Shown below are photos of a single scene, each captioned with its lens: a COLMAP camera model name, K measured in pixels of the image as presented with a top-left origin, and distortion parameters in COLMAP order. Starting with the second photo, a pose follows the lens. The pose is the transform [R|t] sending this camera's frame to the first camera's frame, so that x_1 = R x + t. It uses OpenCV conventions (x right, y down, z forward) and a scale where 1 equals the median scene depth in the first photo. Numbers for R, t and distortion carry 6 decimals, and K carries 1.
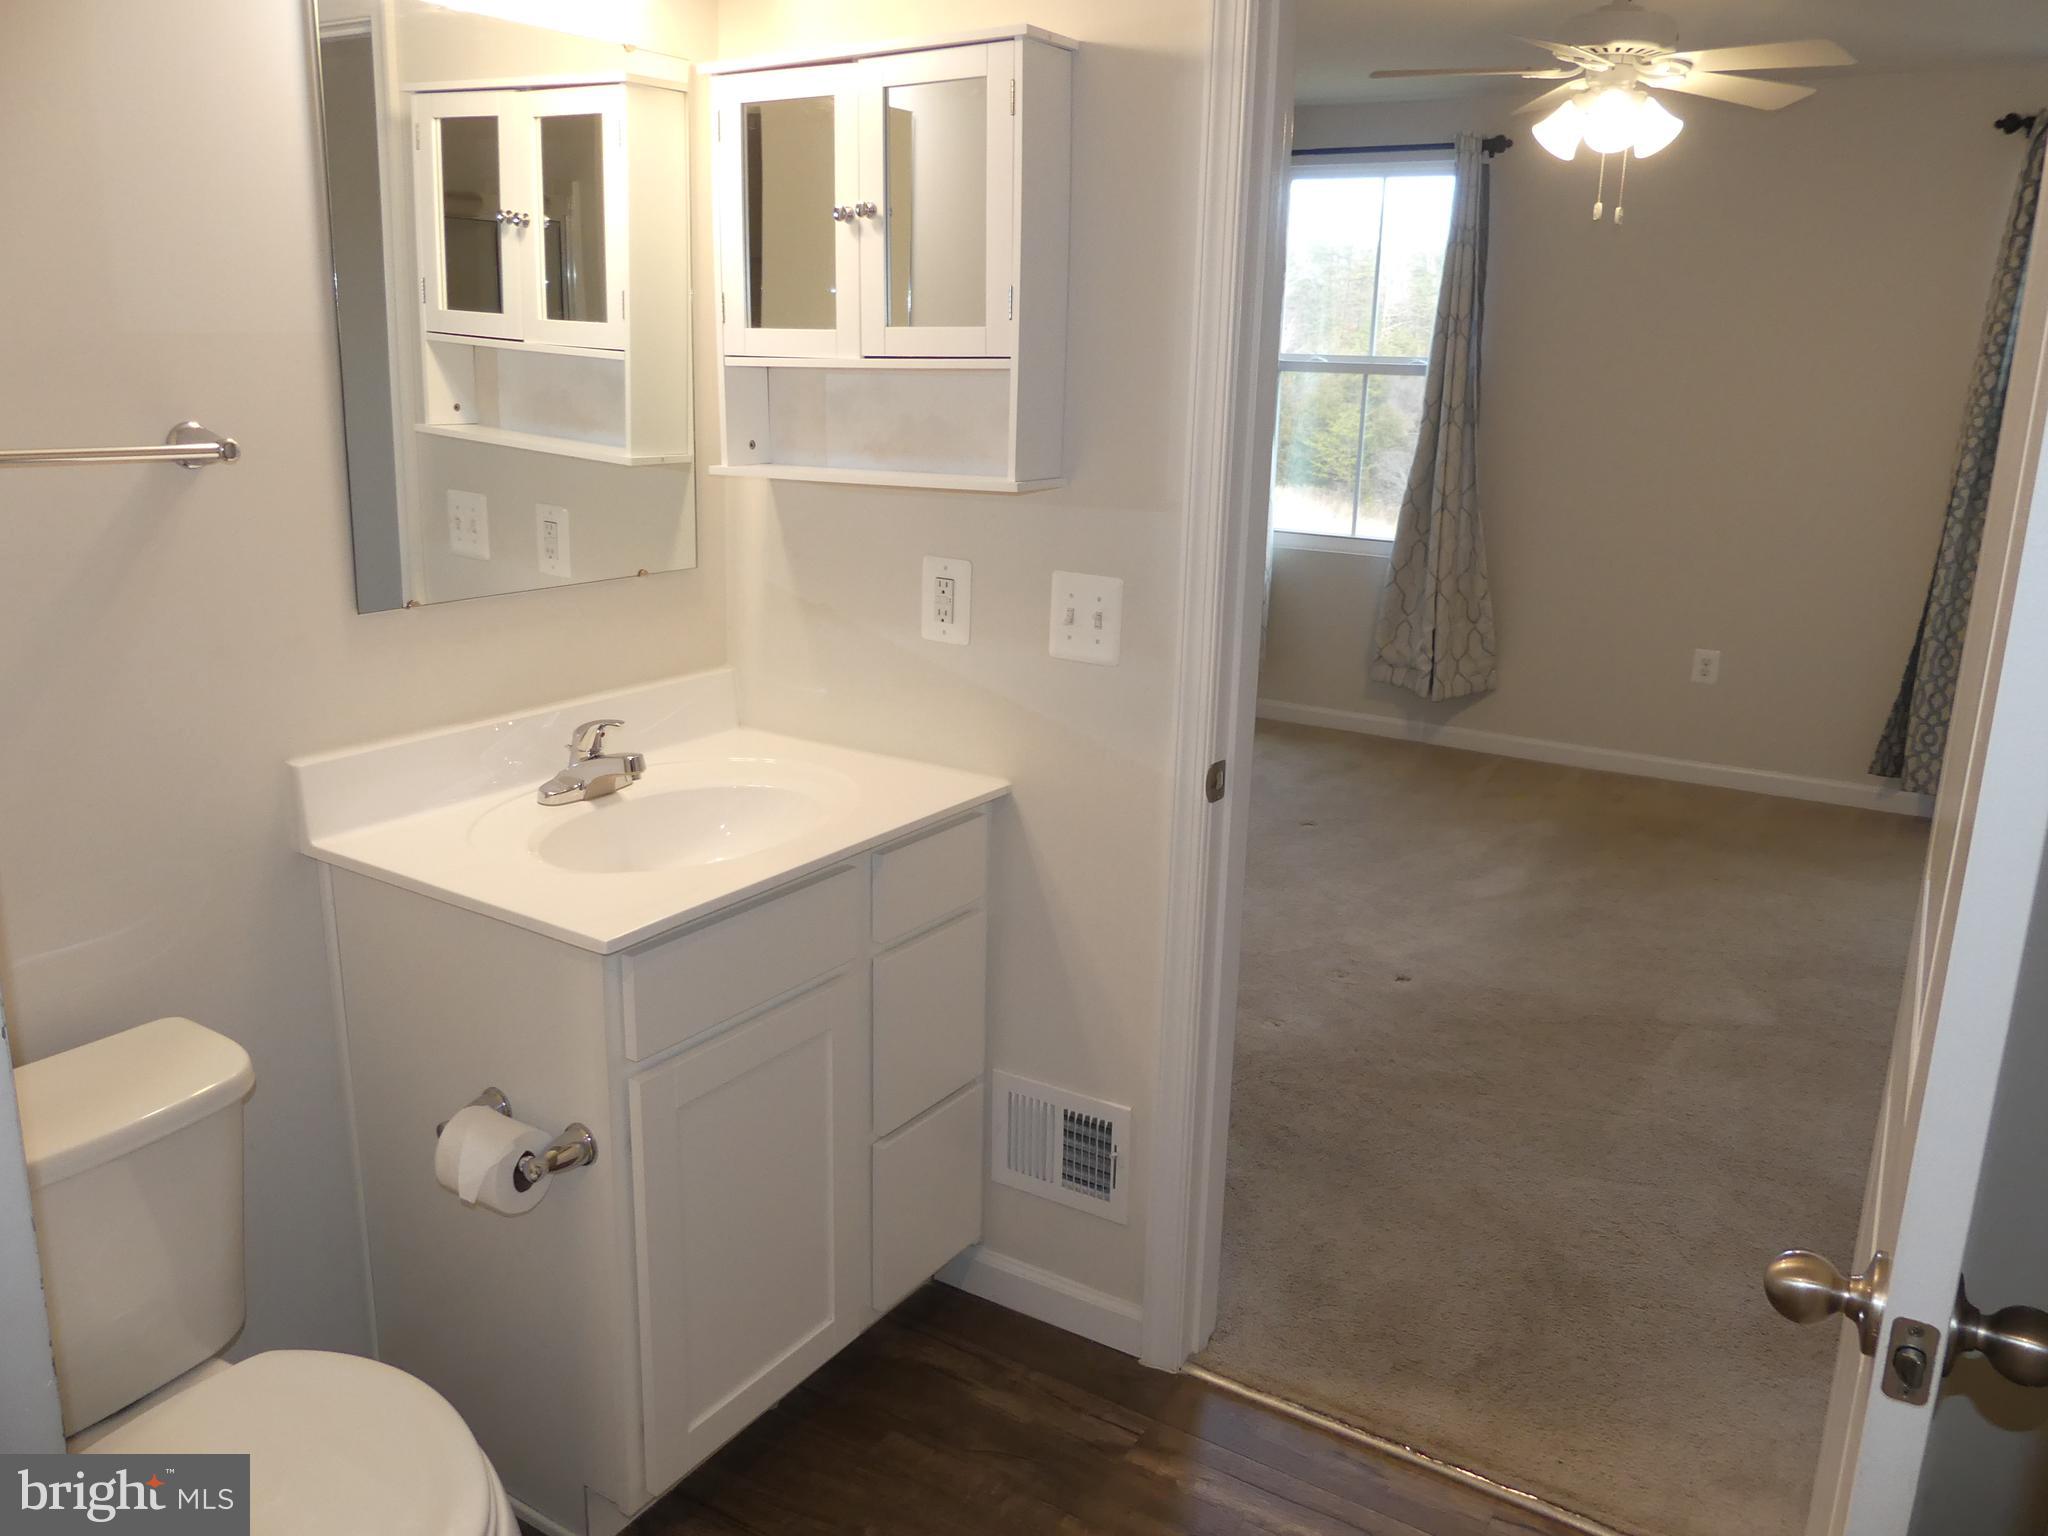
lens RADIAL K [[1563.6, 0, 1028.0], [0, 1563.6, 761.6], [0, 0, 1]] dist [-0.032552, 0.053005]
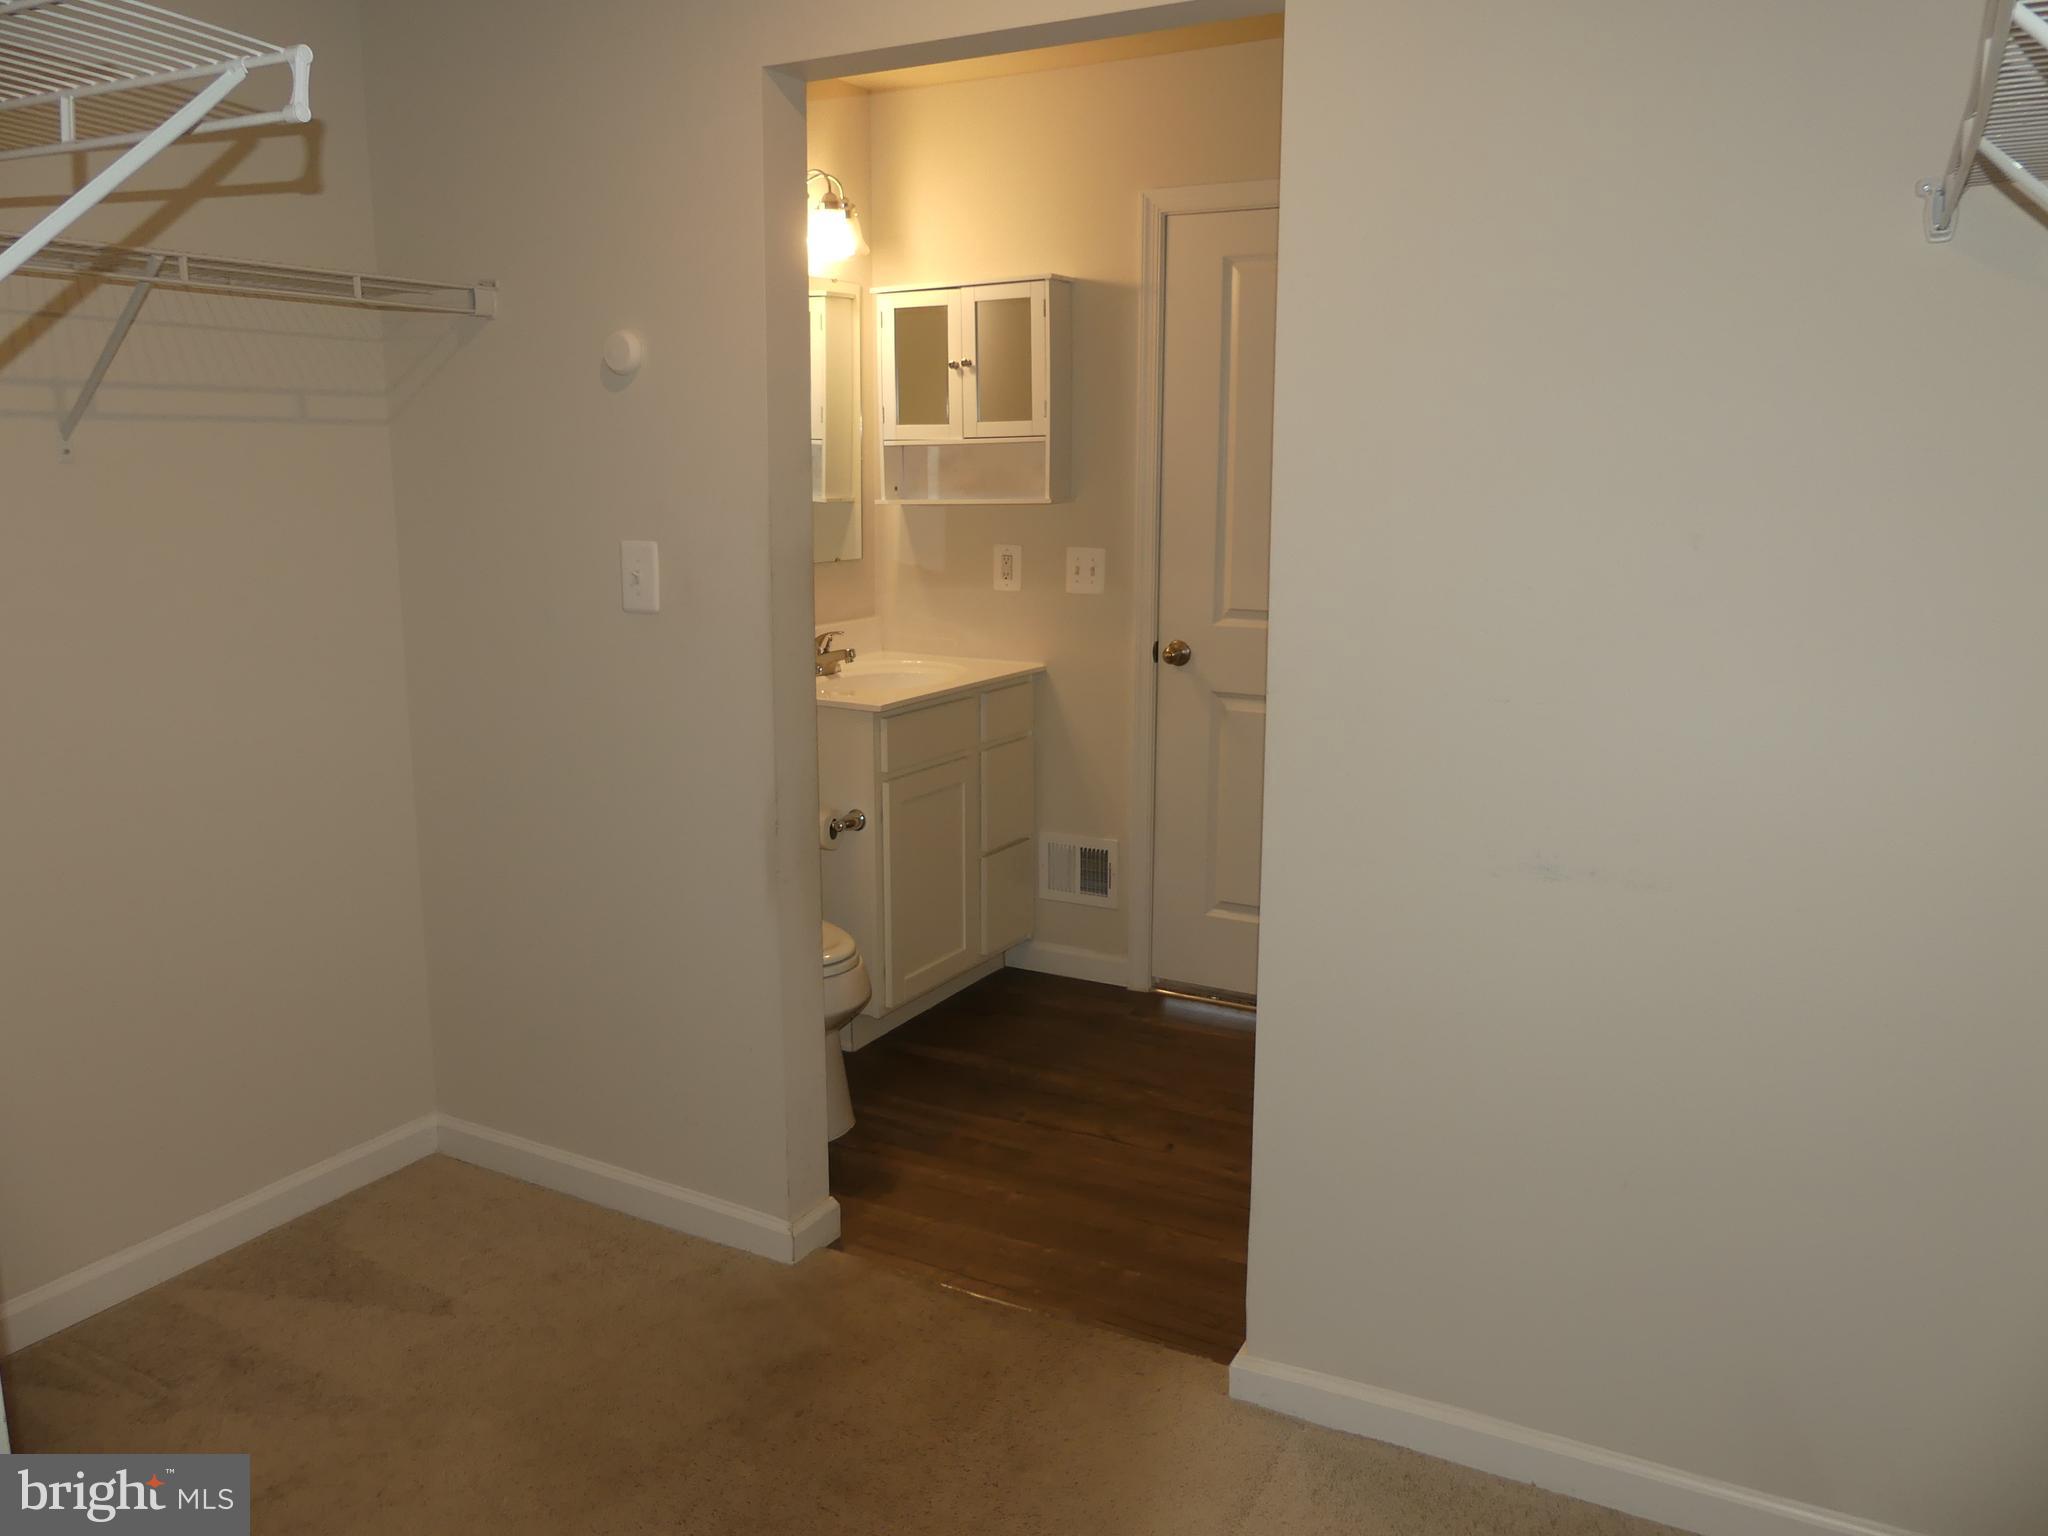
lens RADIAL K [[1563.6, 0, 1018.5], [0, 1563.6, 768.6], [0, 0, 1]] dist [-0.032552, 0.053005]
pose [[0.998198, -0.032887, 0.050186, -0.148135], [0.035735, 0.997737, -0.056959, 0.253436], [-0.048199, 0.058650, 0.997114, -0.878235]]
